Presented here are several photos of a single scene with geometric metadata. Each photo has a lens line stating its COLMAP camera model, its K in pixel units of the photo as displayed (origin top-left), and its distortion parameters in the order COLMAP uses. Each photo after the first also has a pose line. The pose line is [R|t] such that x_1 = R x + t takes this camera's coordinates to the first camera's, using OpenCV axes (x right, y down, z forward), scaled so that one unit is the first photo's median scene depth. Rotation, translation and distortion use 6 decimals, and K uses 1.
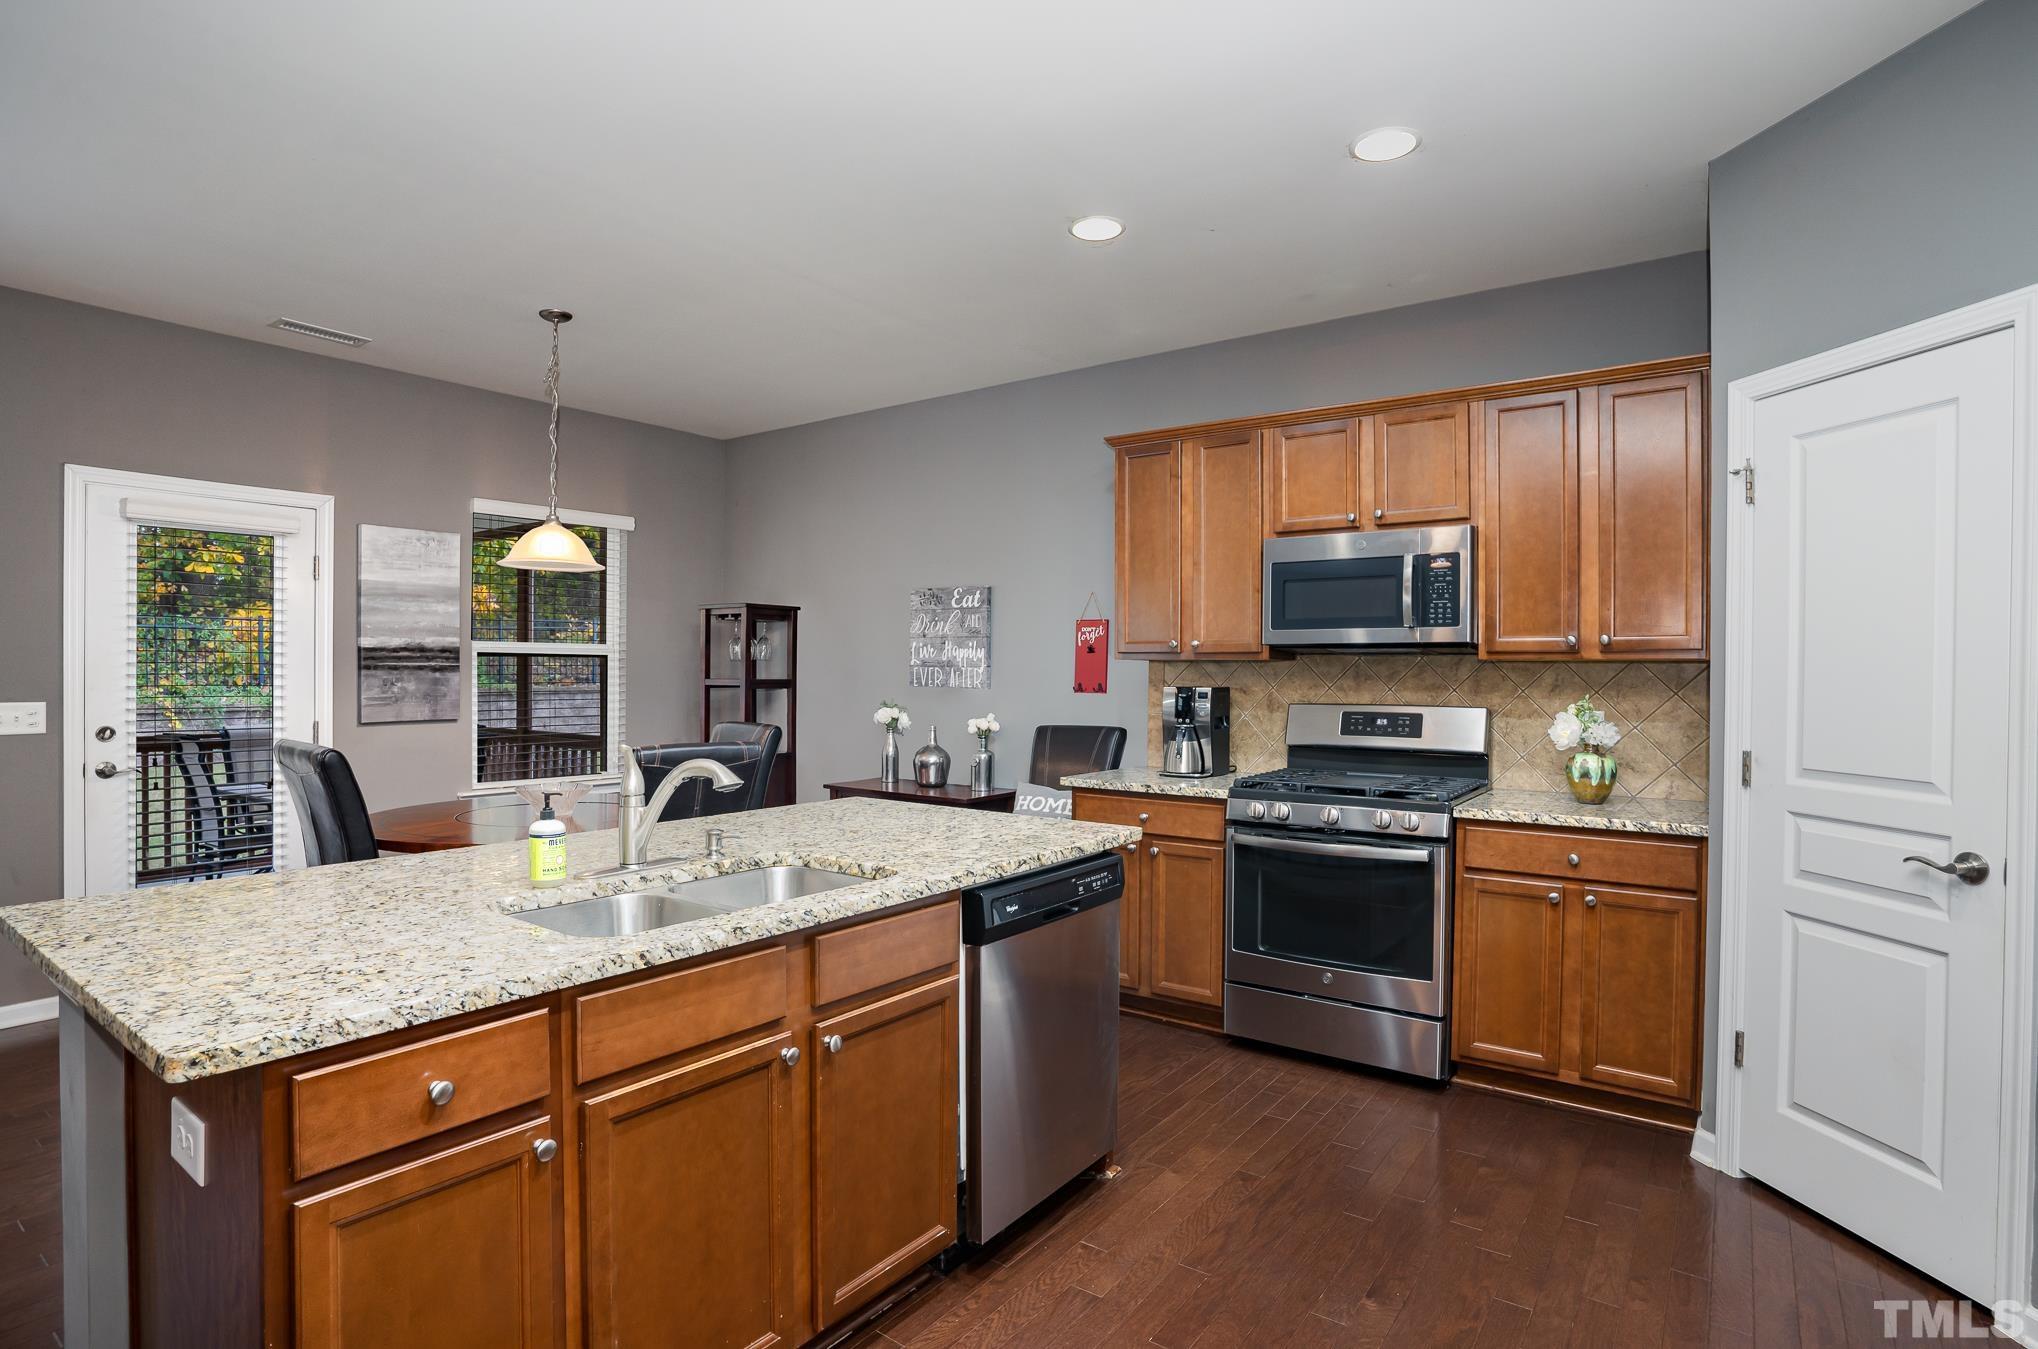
lens RADIAL K [[1037.5, 0, 1005.2], [0, 1037.5, 676.5], [0, 0, 1]] dist [-0.079248, 0.037623]
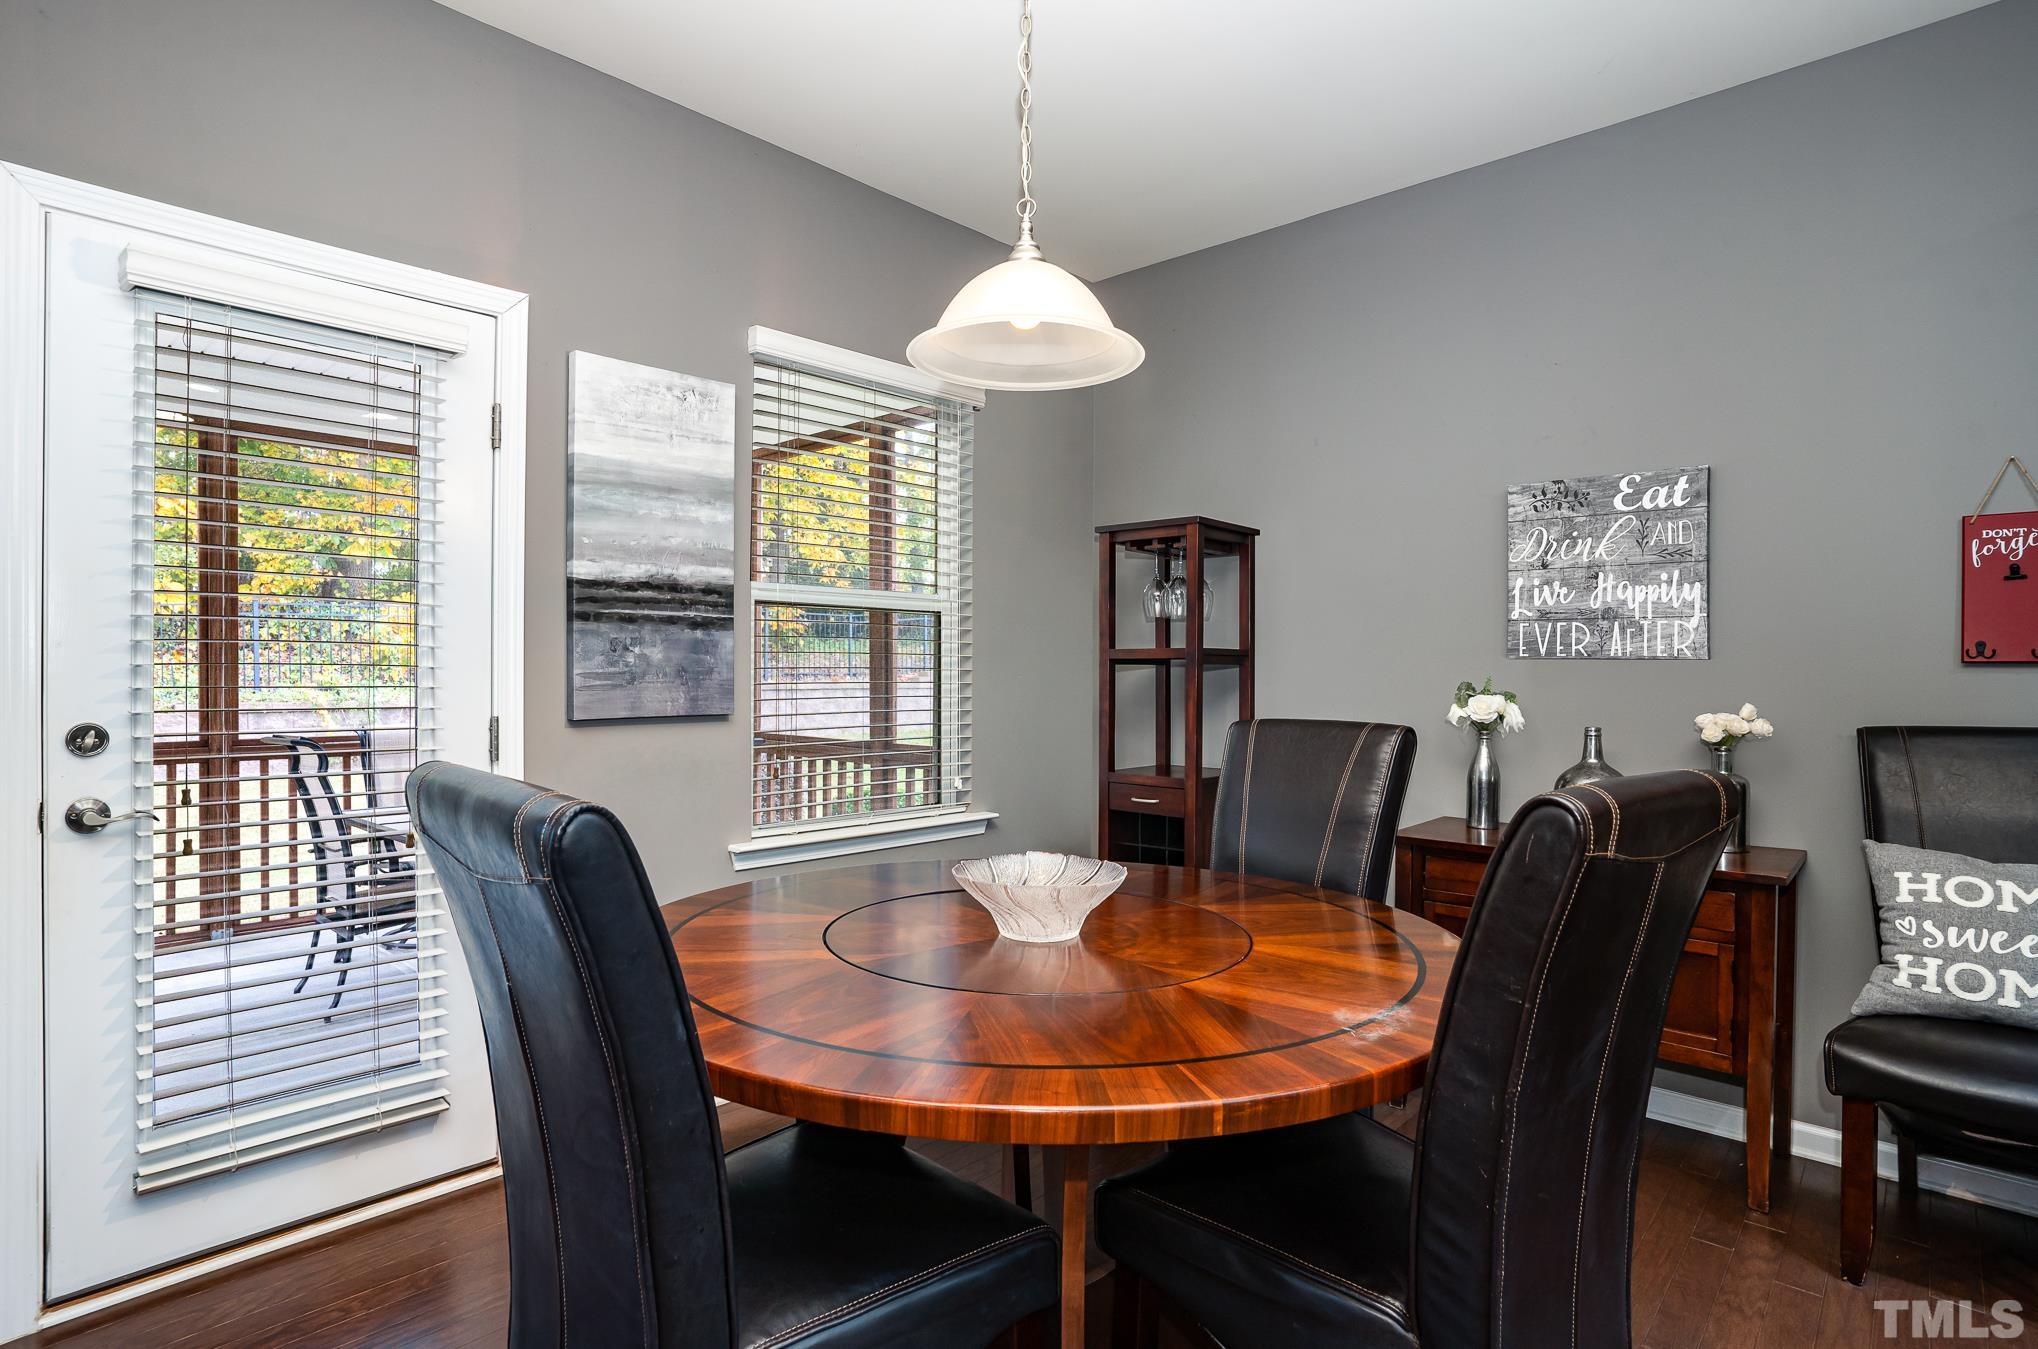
lens RADIAL K [[1037.5, 0, 1005.2], [0, 1037.5, 676.5], [0, 0, 1]] dist [-0.079248, 0.037623]
pose [[0.993427, -0.000952, -0.114460, -0.365024], [0.000754, 0.999998, -0.001770, 0.025165], [0.114462, 0.001672, 0.993426, 0.511615]]
